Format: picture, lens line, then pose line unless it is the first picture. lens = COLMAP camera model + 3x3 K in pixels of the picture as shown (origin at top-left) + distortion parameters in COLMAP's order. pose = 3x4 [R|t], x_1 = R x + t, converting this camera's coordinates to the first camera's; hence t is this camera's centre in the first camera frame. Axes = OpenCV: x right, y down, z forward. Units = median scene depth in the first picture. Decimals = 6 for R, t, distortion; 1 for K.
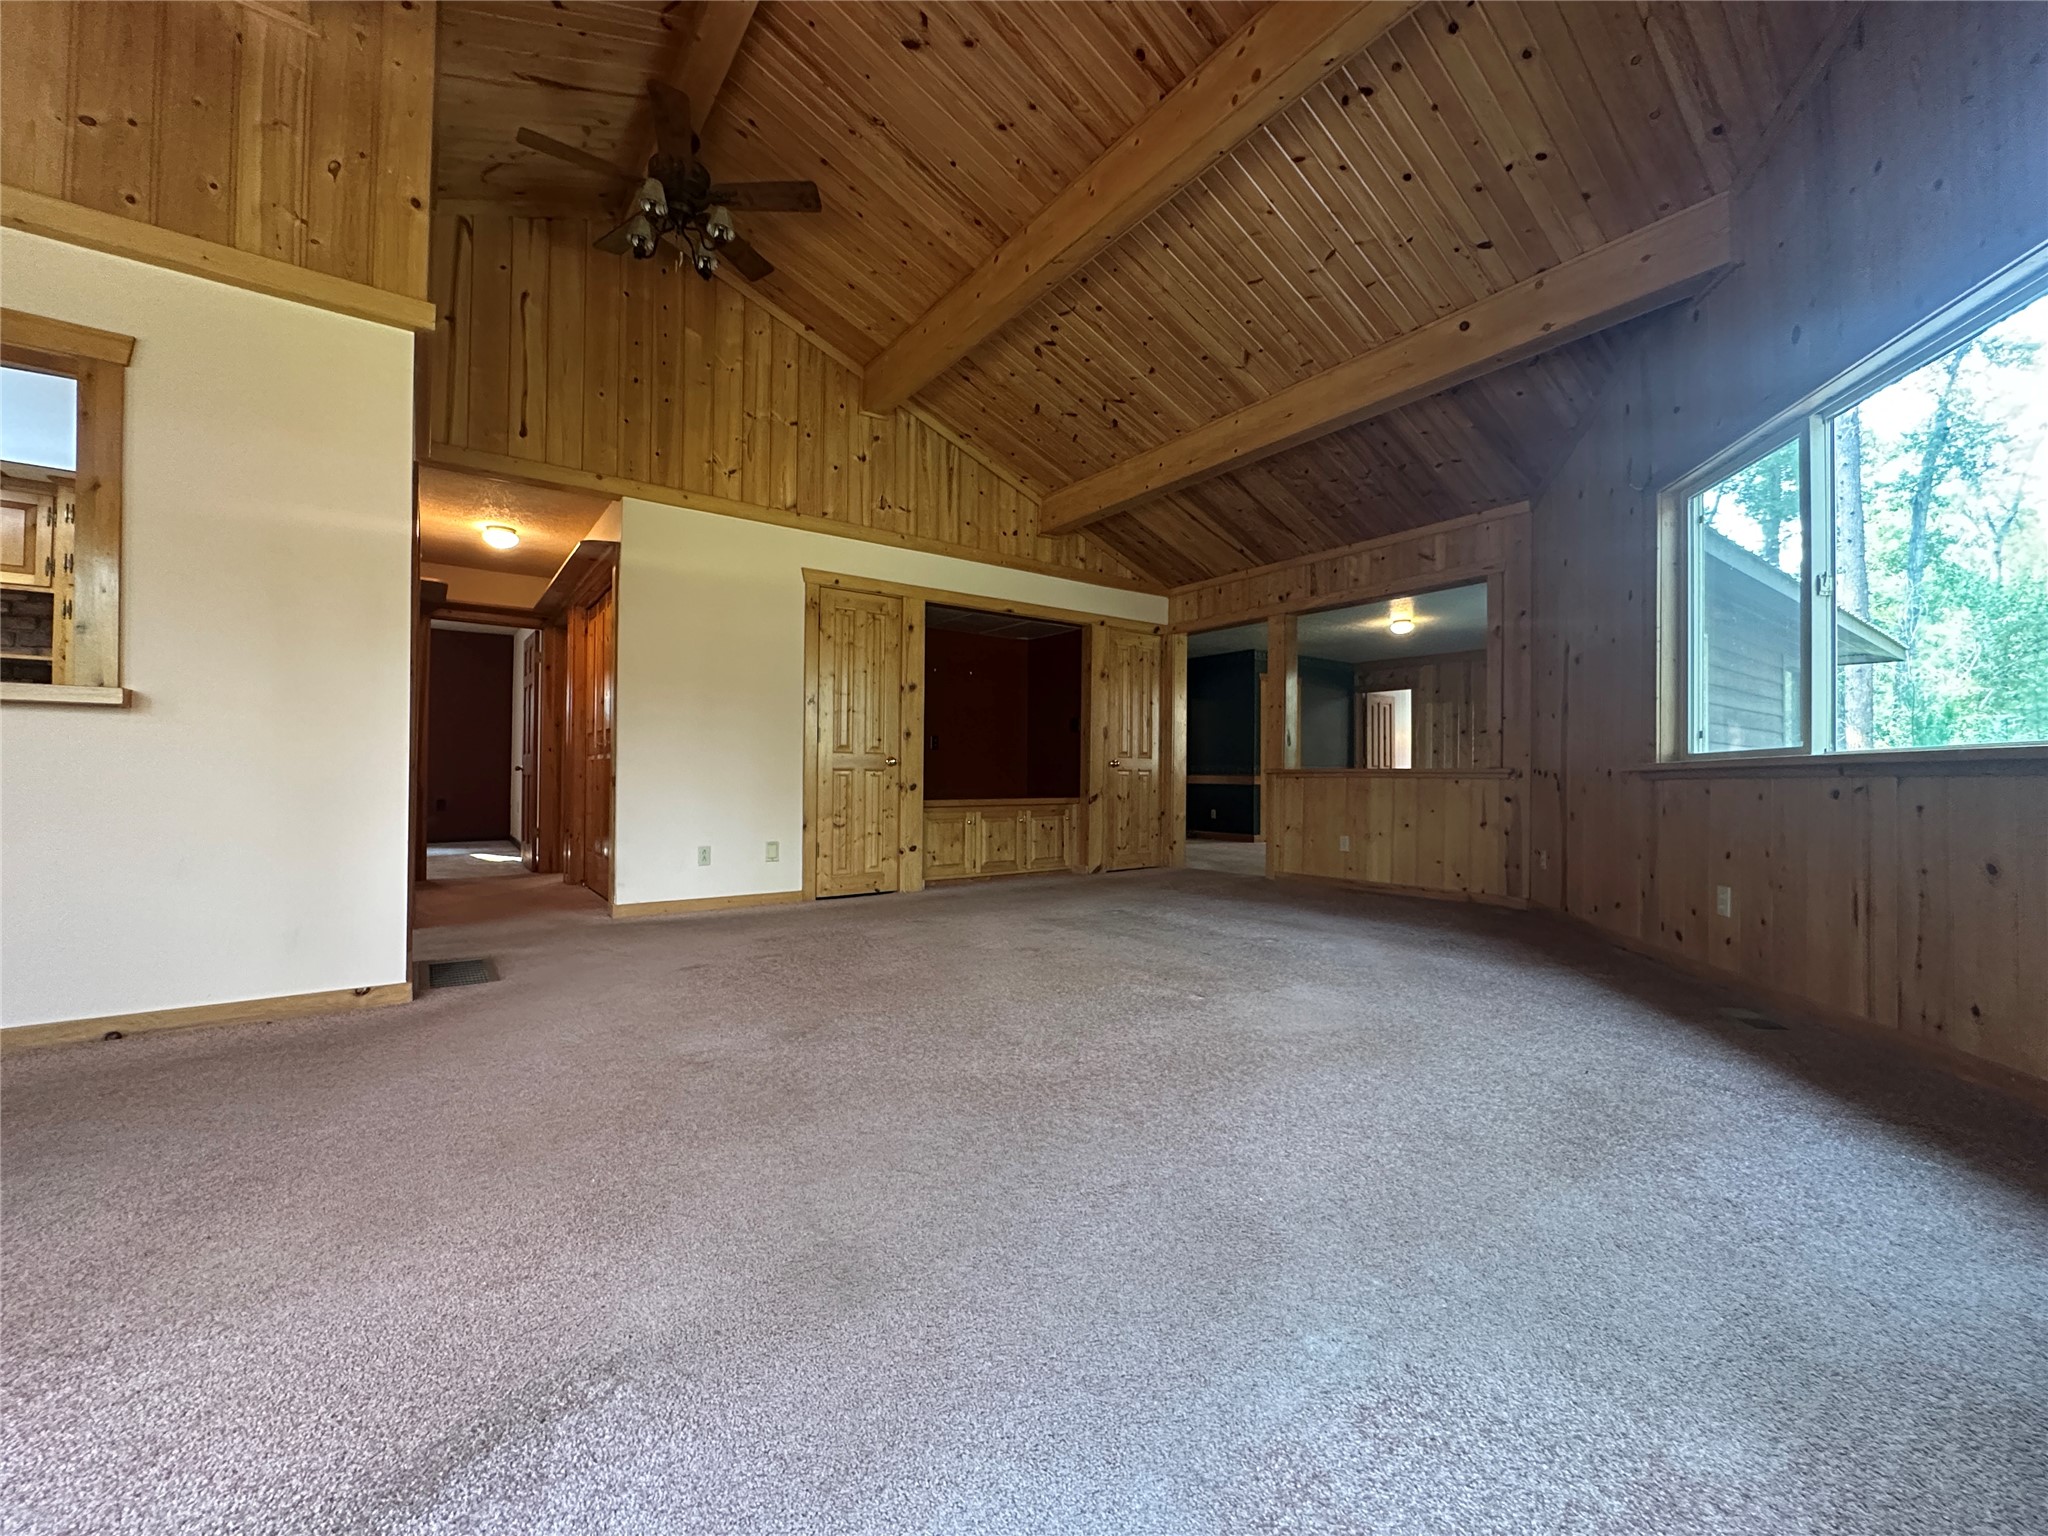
lens RADIAL K [[818.9, 0, 1021.1], [0, 818.9, 770.2], [0, 0, 1]] dist [-0.001733, -0.000170]
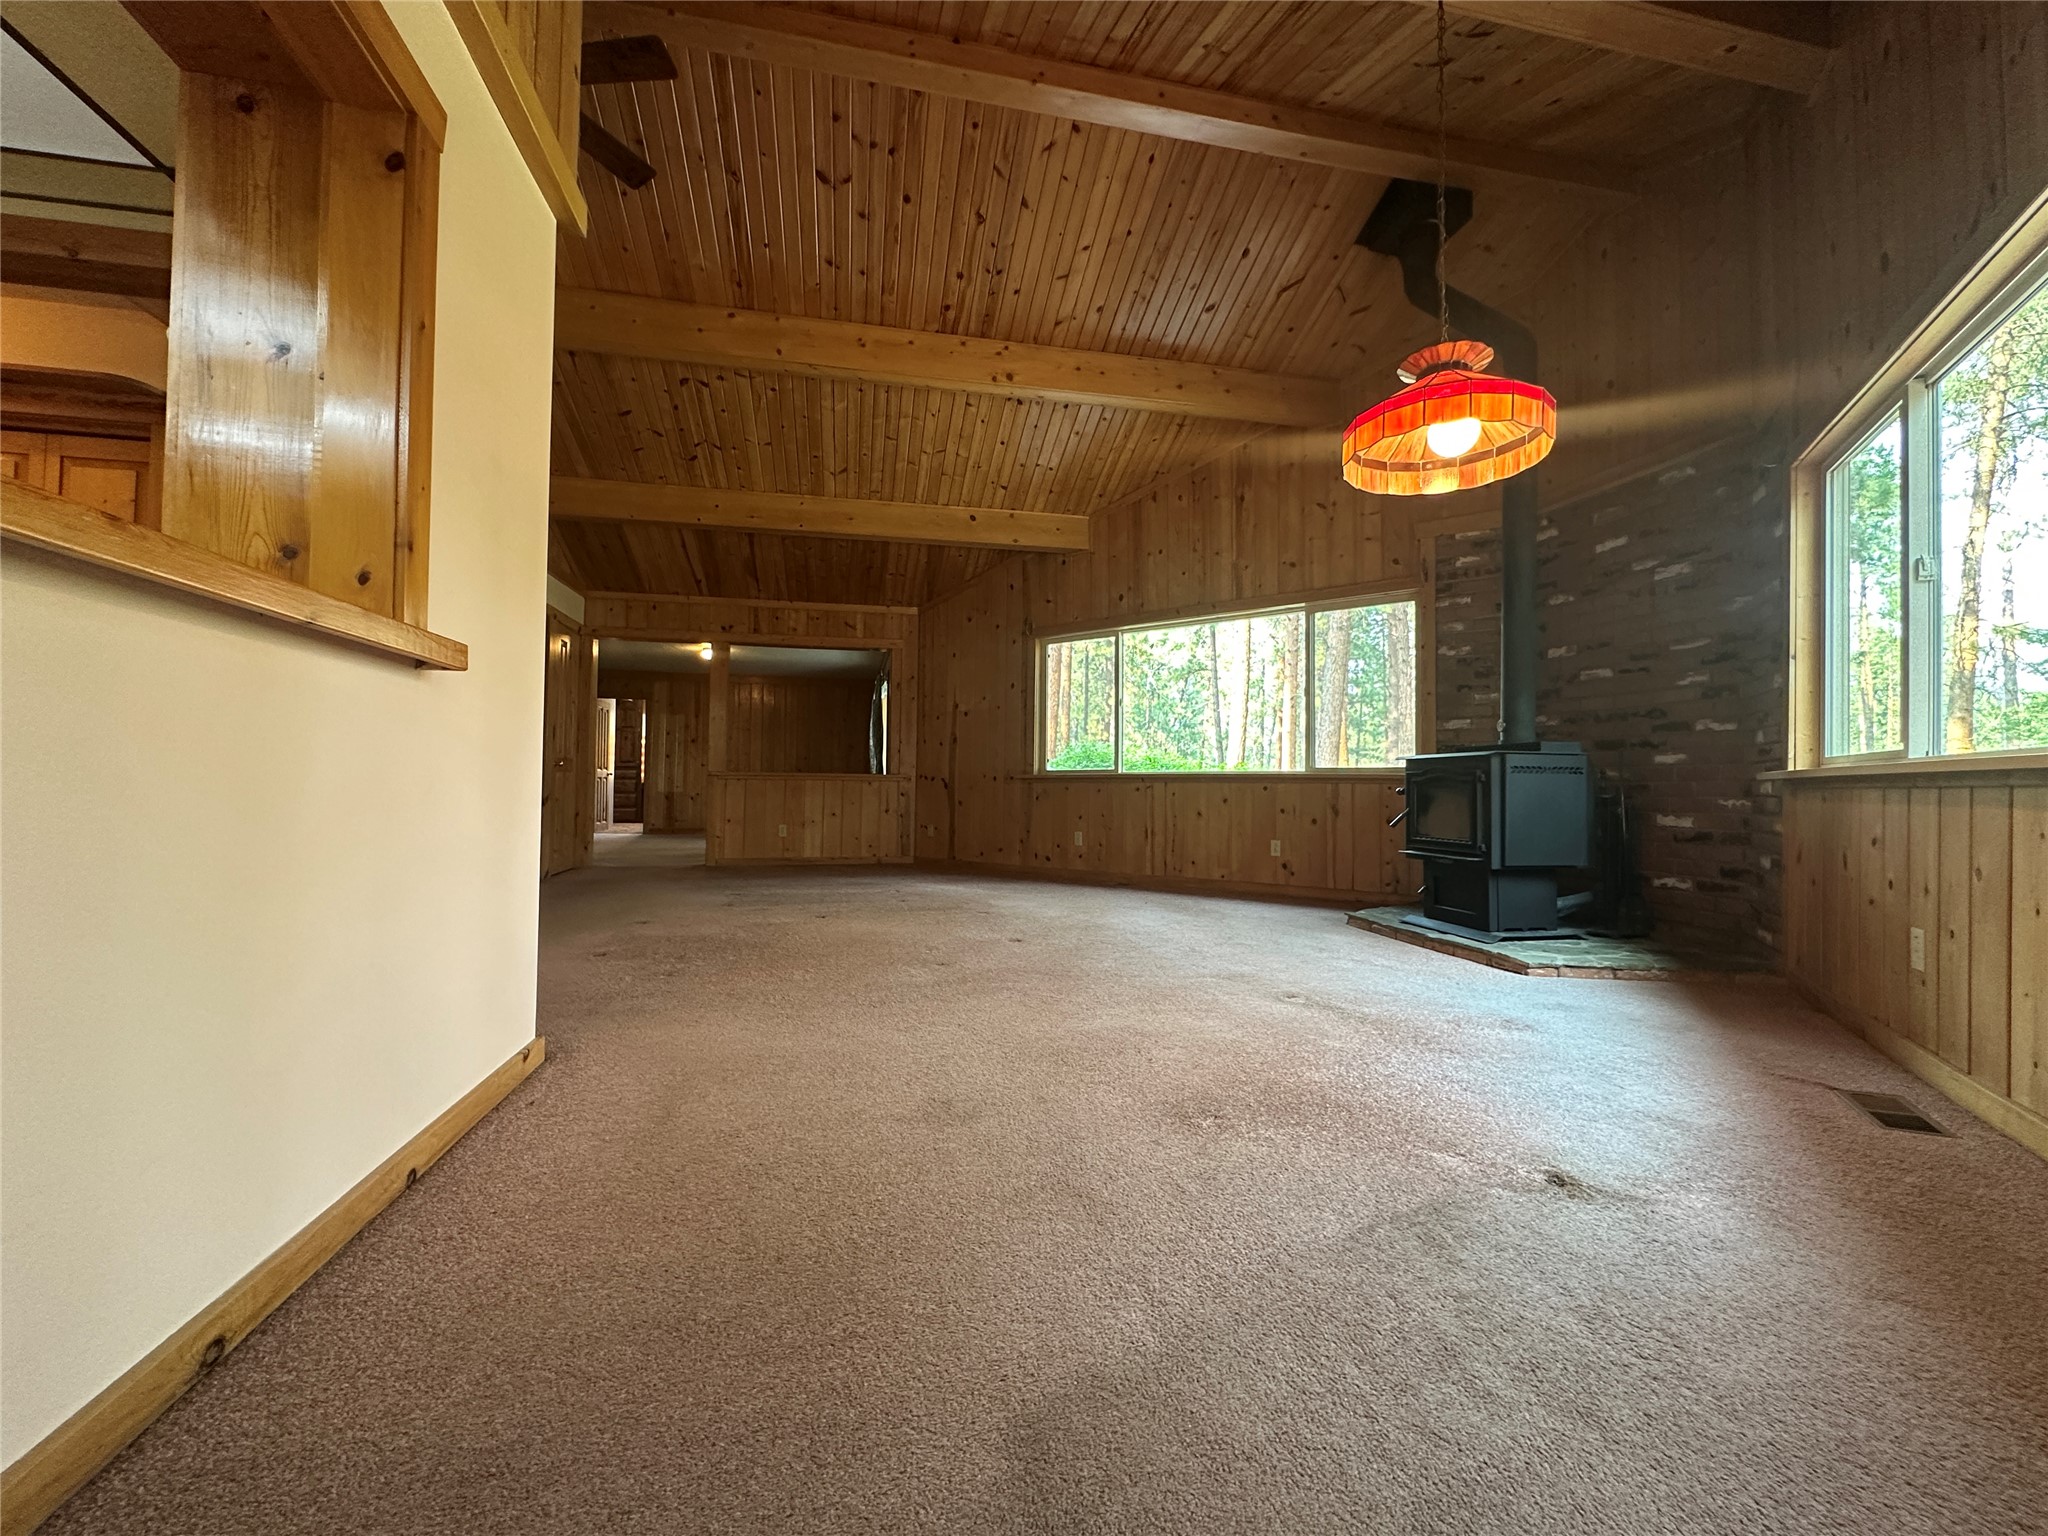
lens RADIAL K [[818.9, 0, 1017.0], [0, 818.9, 774.0], [0, 0, 1]] dist [-0.001733, -0.000170]
pose [[0.419353, 0.010063, 0.907767, -0.725223], [-0.014885, 0.999880, -0.004208, -0.000151], [-0.907701, -0.011747, 0.419453, 0.141518]]
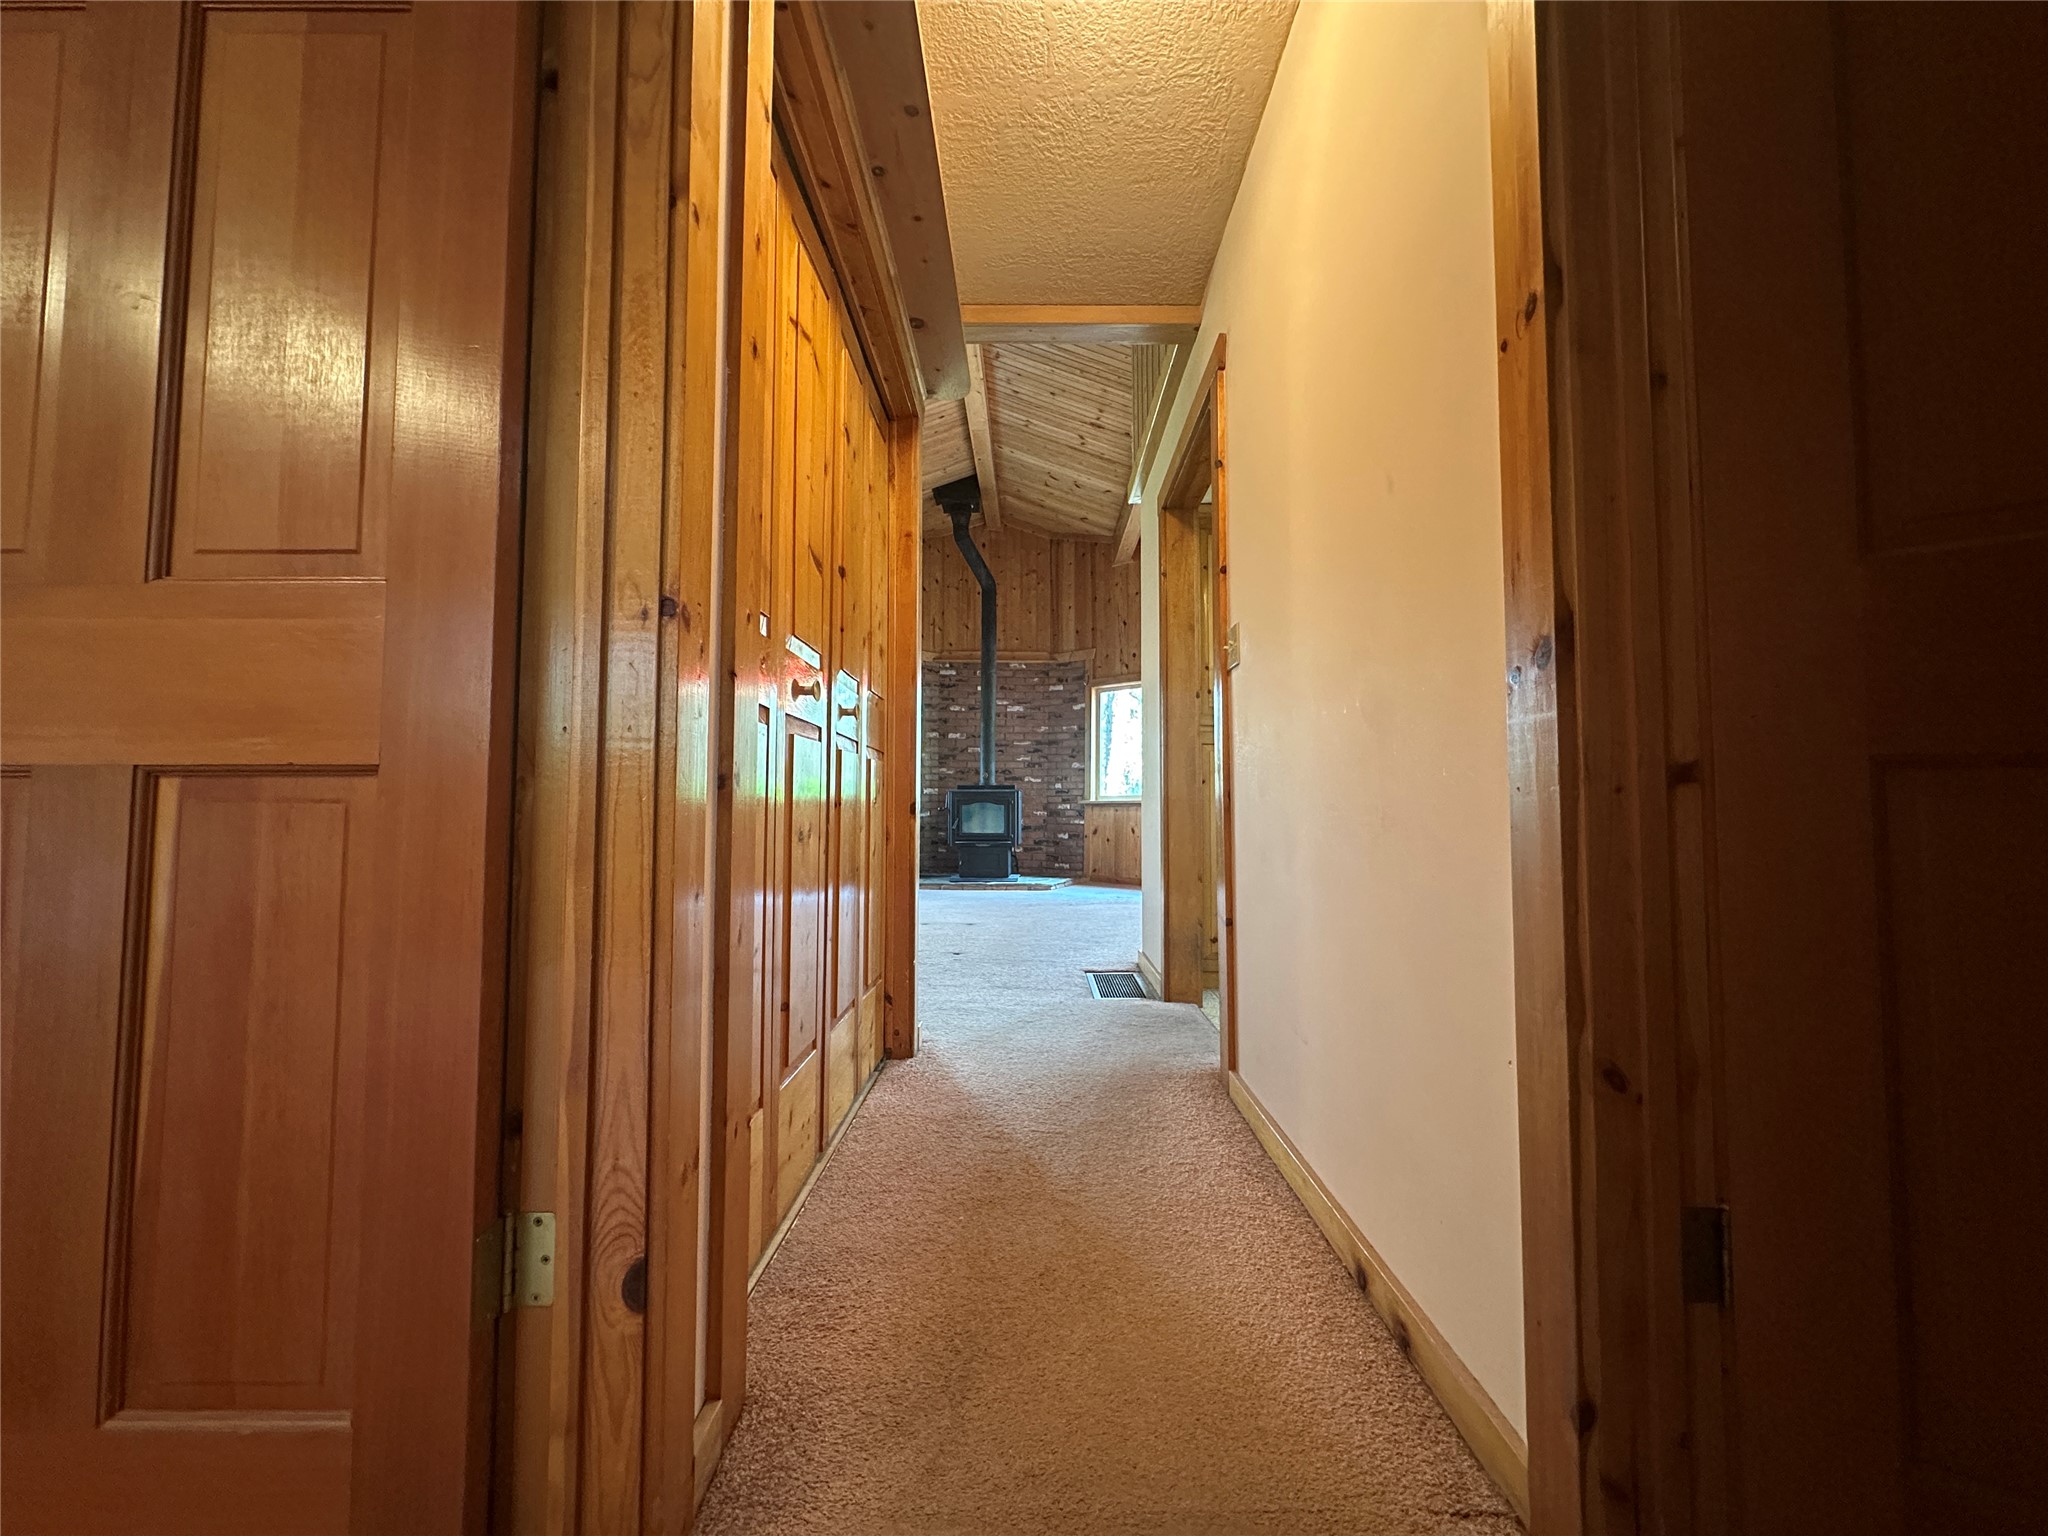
lens RADIAL K [[818.9, 0, 1025.9], [0, 818.9, 767.7], [0, 0, 1]] dist [-0.001733, -0.000170]
pose [[-0.796261, 0.024199, 0.604469, -0.900648], [-0.012299, 0.998346, -0.056168, 0.029249], [-0.604828, -0.052159, -0.794646, 2.254126]]
